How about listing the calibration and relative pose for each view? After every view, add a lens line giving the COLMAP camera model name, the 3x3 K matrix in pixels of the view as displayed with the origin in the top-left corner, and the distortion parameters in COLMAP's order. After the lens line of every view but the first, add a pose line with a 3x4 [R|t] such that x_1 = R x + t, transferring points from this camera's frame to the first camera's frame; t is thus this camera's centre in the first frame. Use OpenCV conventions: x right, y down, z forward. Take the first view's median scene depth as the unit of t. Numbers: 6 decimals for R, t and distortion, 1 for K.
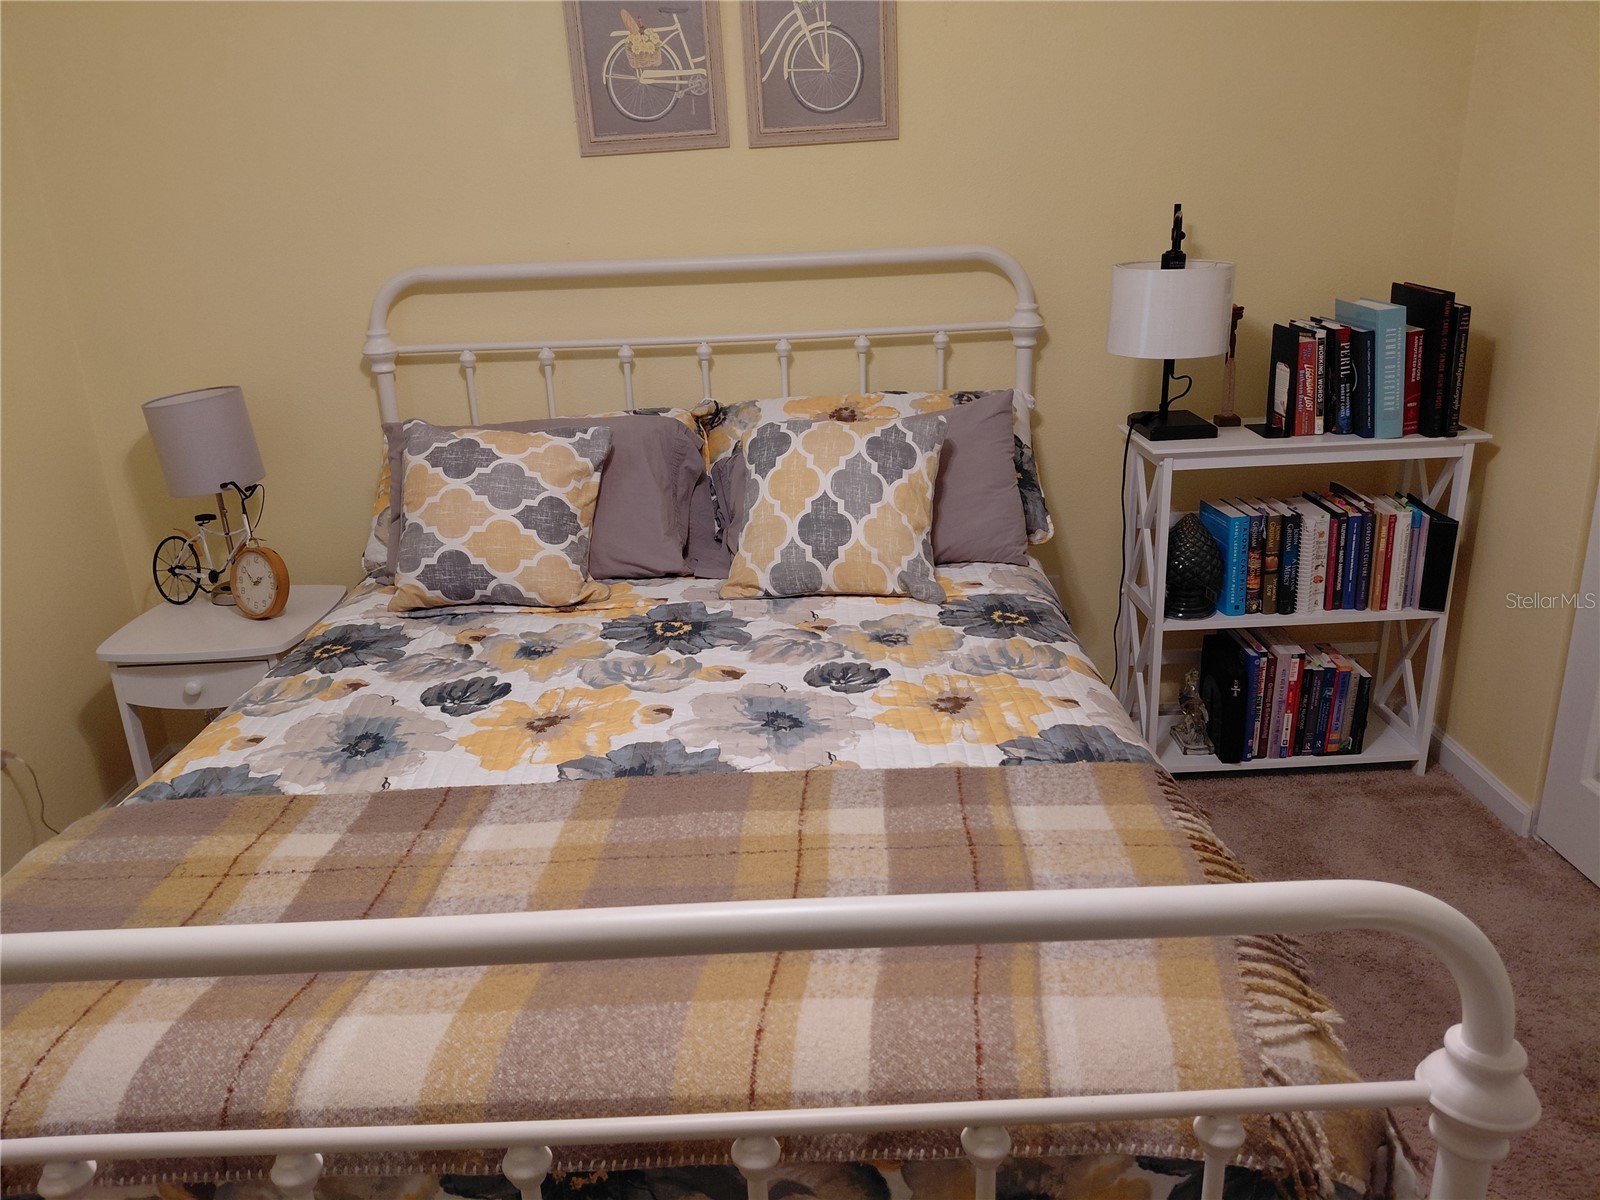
lens RADIAL K [[1176.6, 0, 797.9], [0, 1176.6, 585.7], [0, 0, 1]] dist [0.063721, -0.101638]
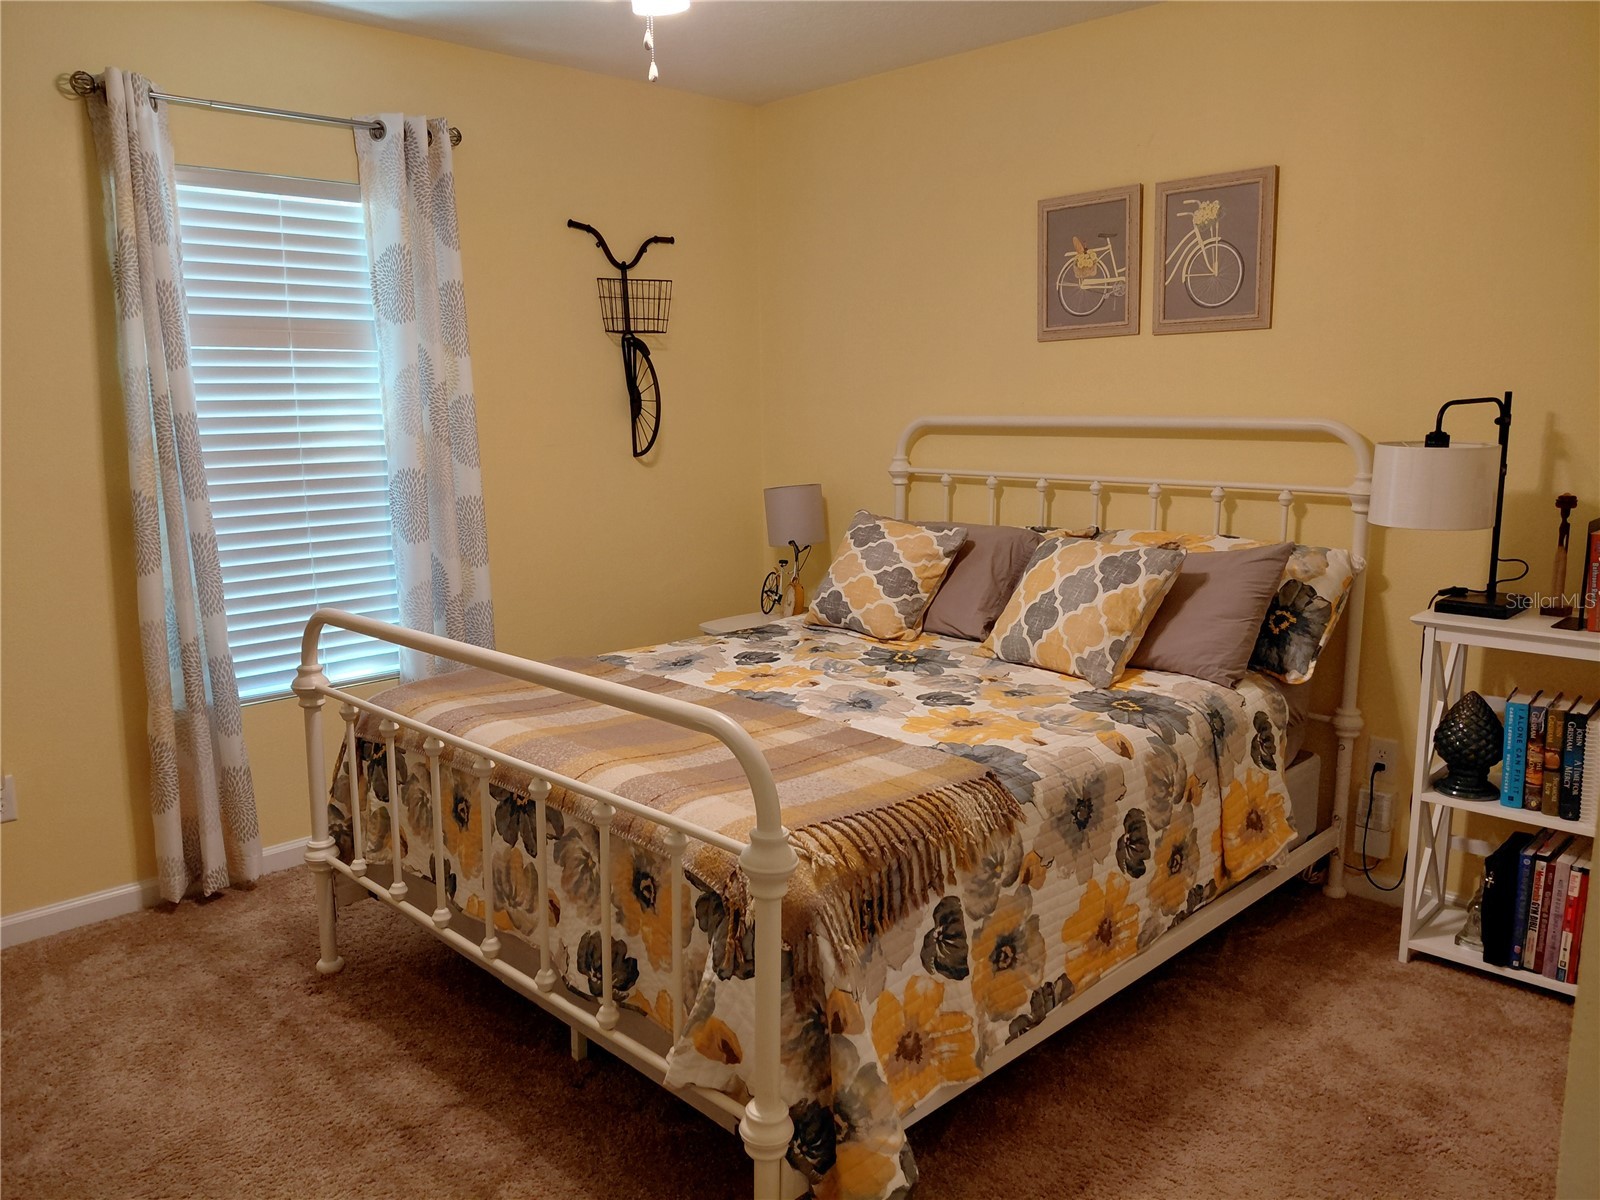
lens RADIAL K [[1176.6, 0, 805.8], [0, 1176.6, 611.4], [0, 0, 1]] dist [0.063721, -0.101638]
pose [[0.710618, 0.164850, -0.683993, 0.622166], [-0.244055, 0.969557, -0.019881, 0.031271], [0.659894, 0.181060, 0.729217, -0.111853]]
